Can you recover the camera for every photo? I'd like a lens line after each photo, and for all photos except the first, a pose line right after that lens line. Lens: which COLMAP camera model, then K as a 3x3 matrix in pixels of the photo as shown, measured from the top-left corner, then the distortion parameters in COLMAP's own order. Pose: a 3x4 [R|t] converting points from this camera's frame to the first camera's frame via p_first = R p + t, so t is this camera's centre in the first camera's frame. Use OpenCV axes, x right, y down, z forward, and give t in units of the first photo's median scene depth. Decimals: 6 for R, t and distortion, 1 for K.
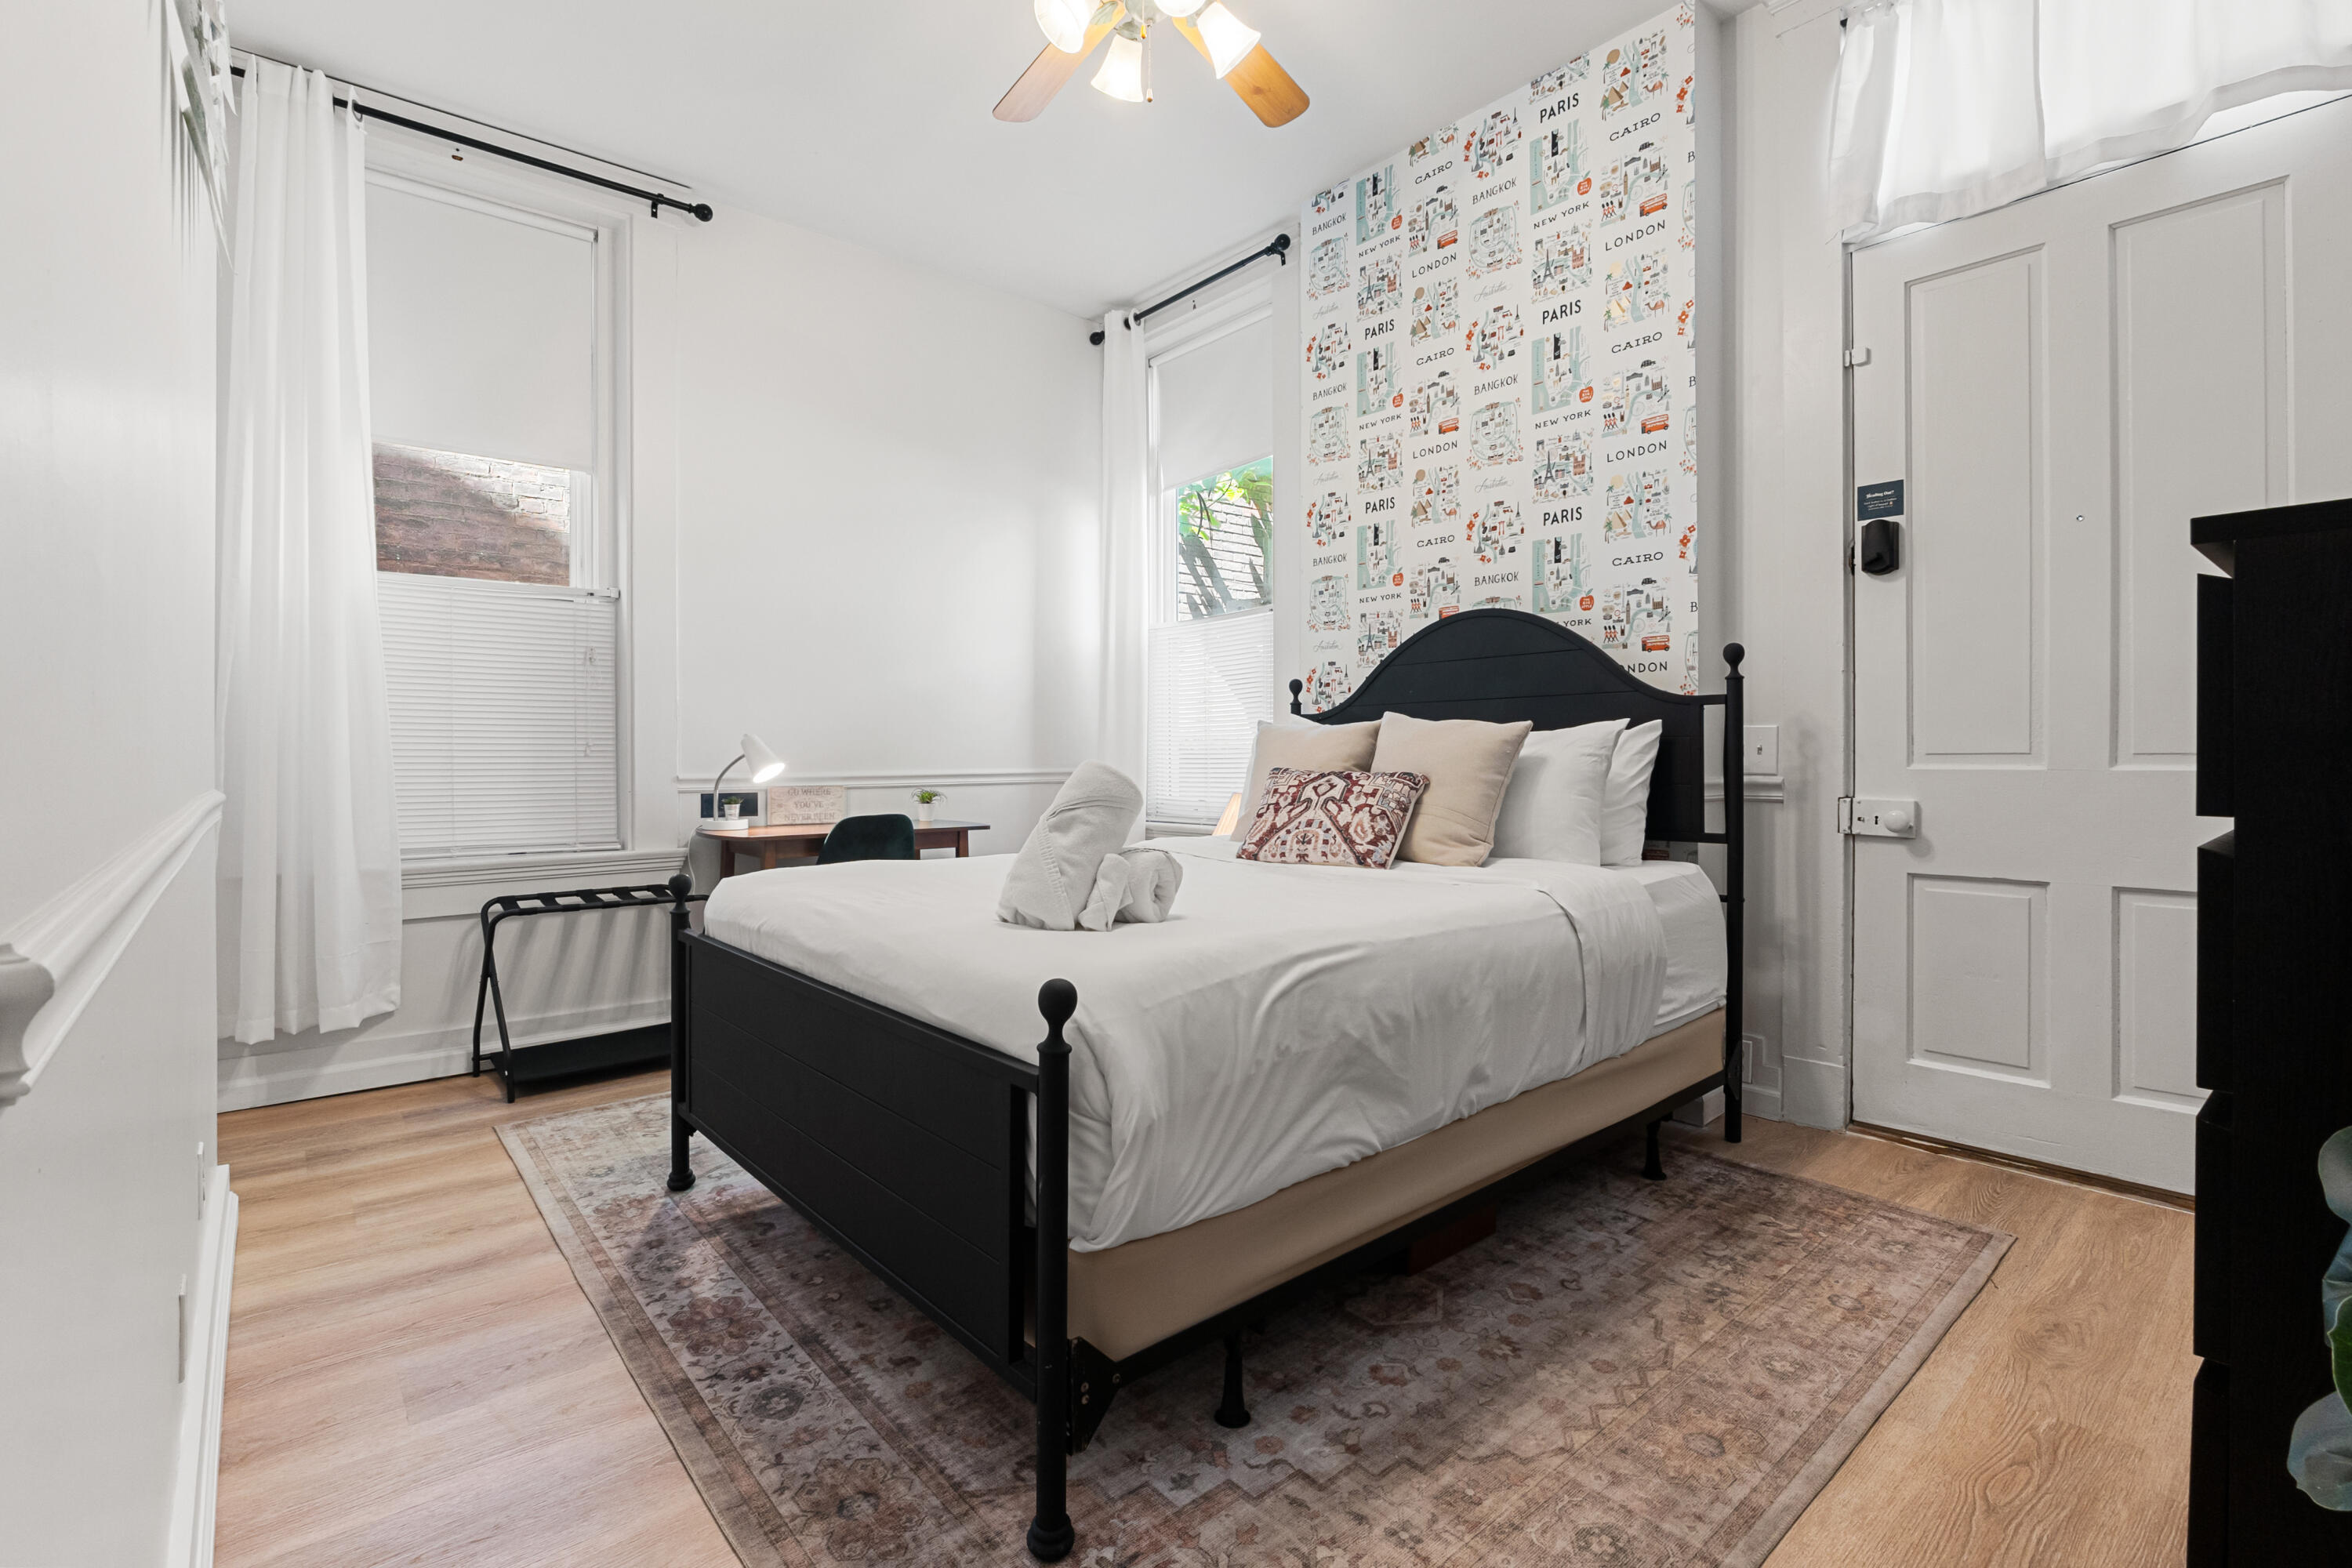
lens RADIAL K [[1071.8, 0, 1178.2], [0, 1071.8, 770.1], [0, 0, 1]] dist [-0.019321, 0.003505]
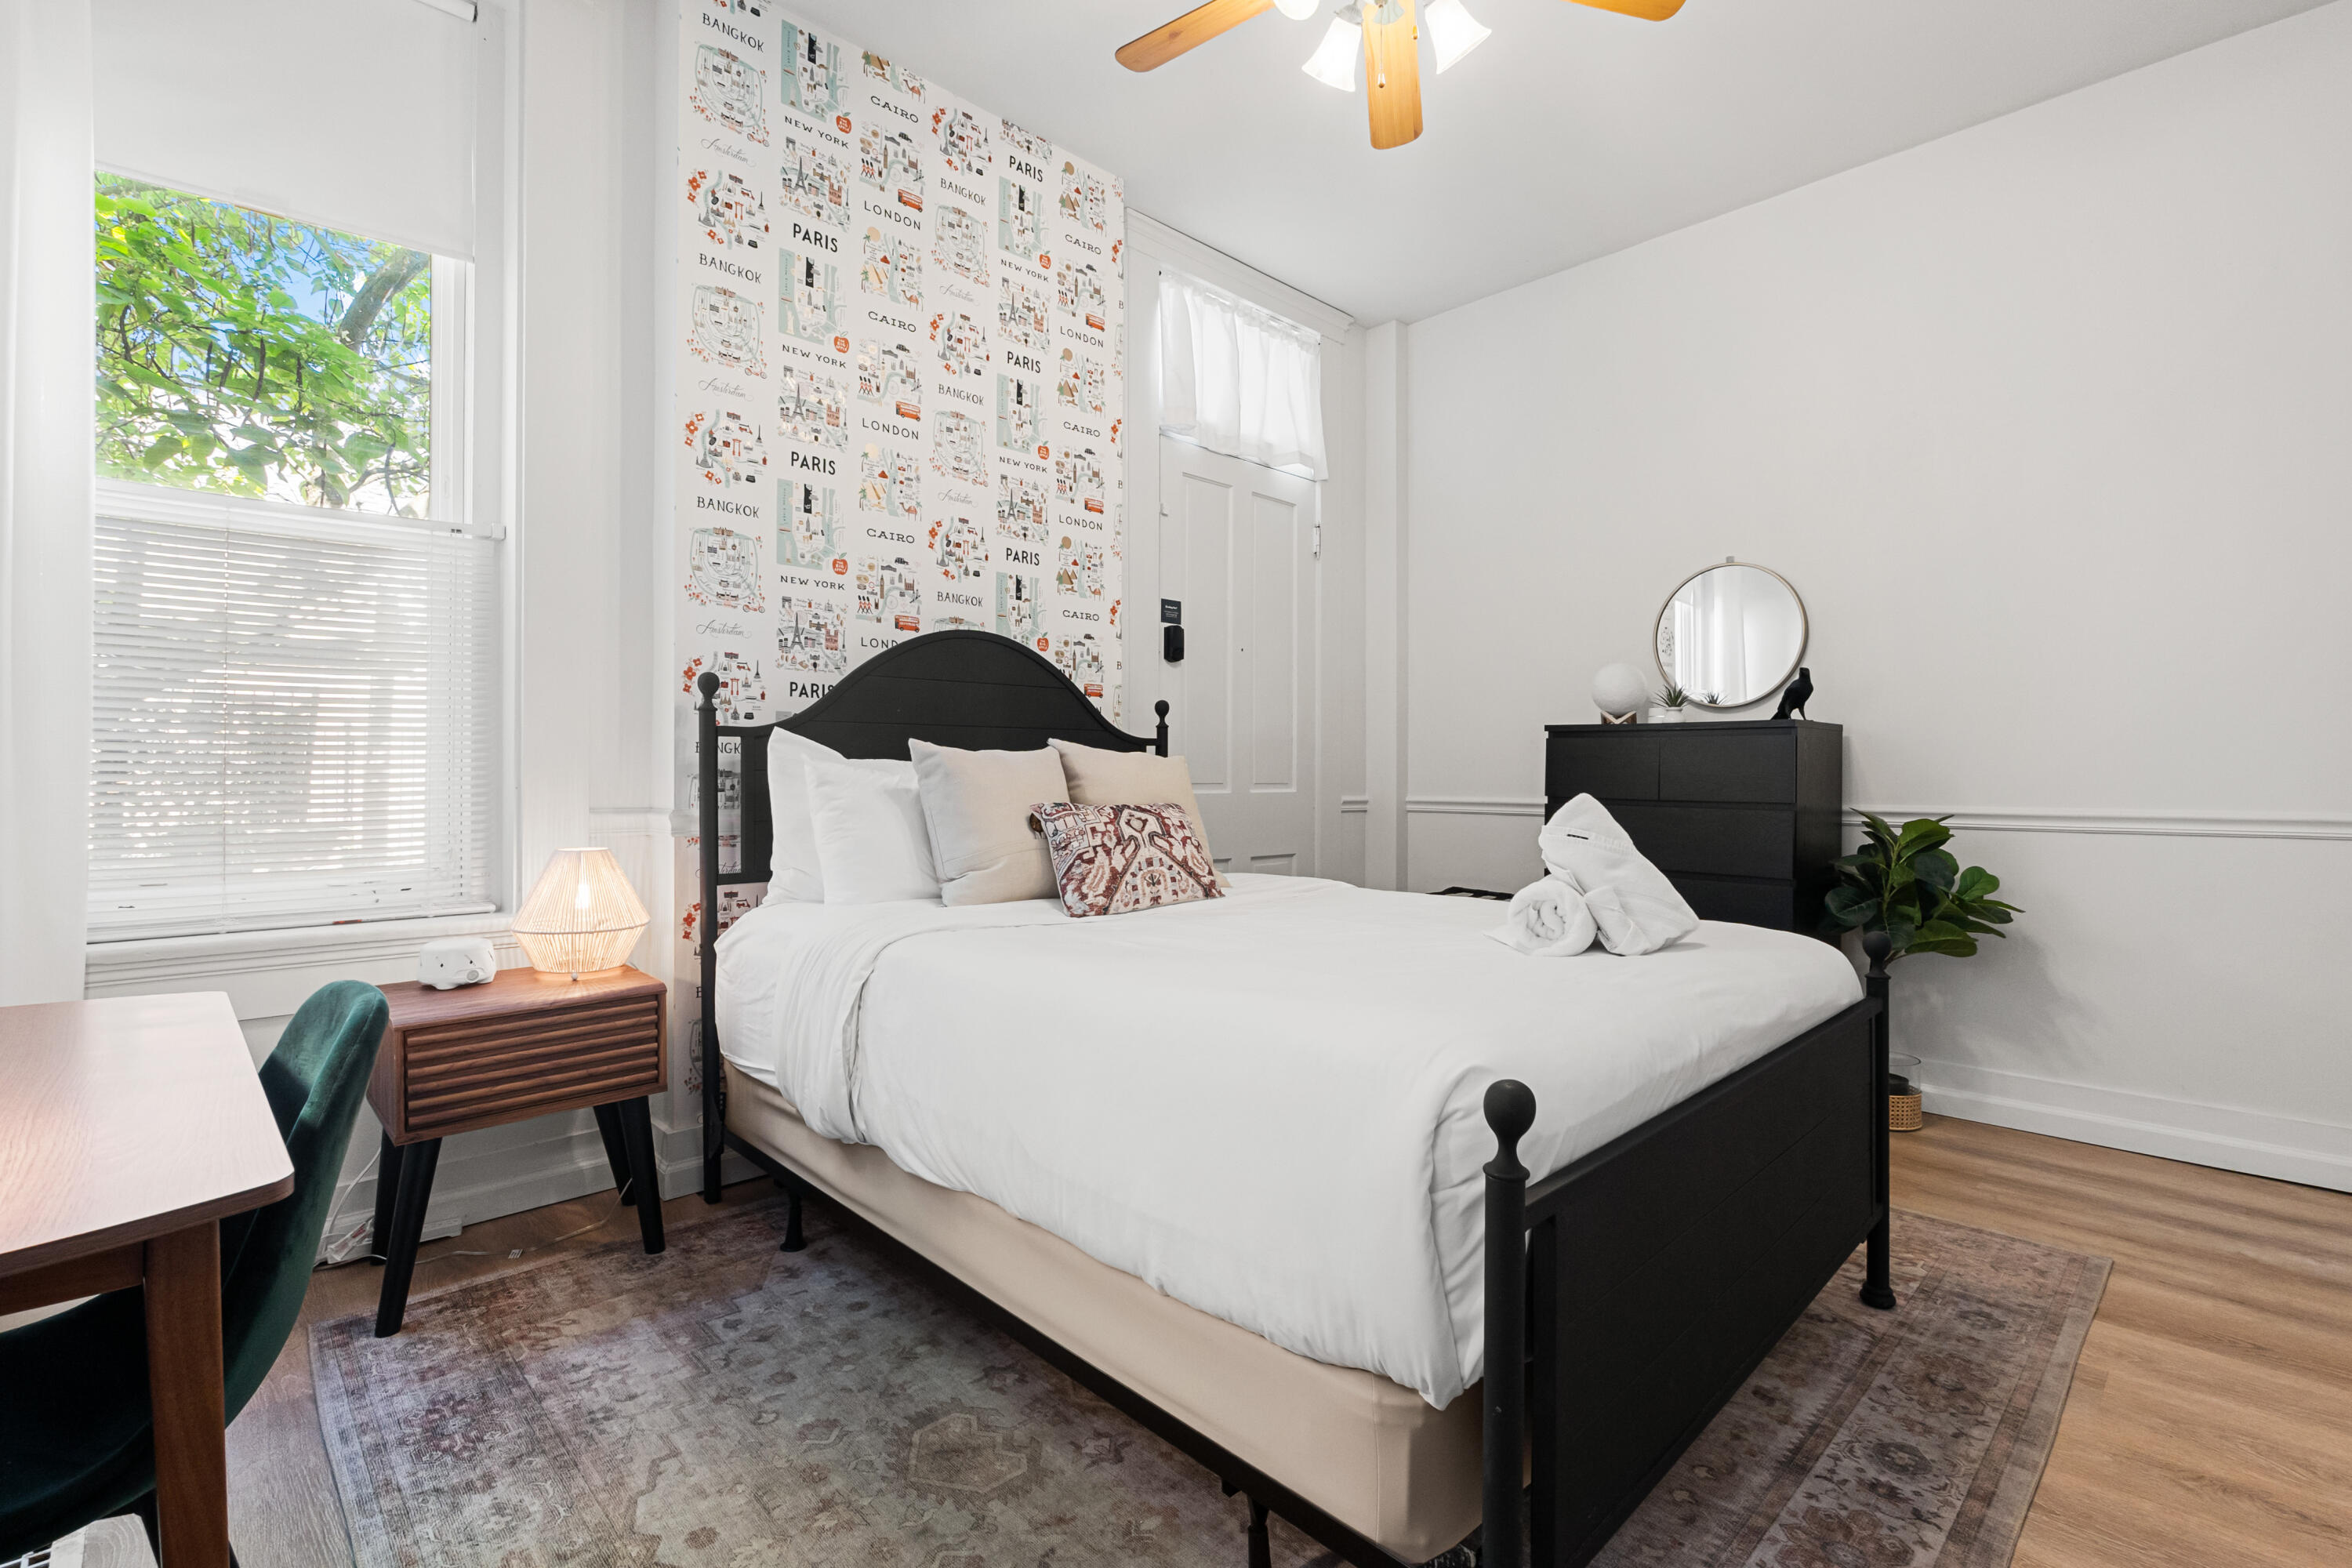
lens RADIAL K [[1071.8, 0, 1177.1], [0, 1071.8, 778.1], [0, 0, 1]] dist [-0.019321, 0.003505]
pose [[-0.055892, 0.000768, 0.998437, -0.783861], [0.011769, 0.999931, -0.000110, -0.021296], [-0.998367, 0.011744, -0.055897, 1.025323]]
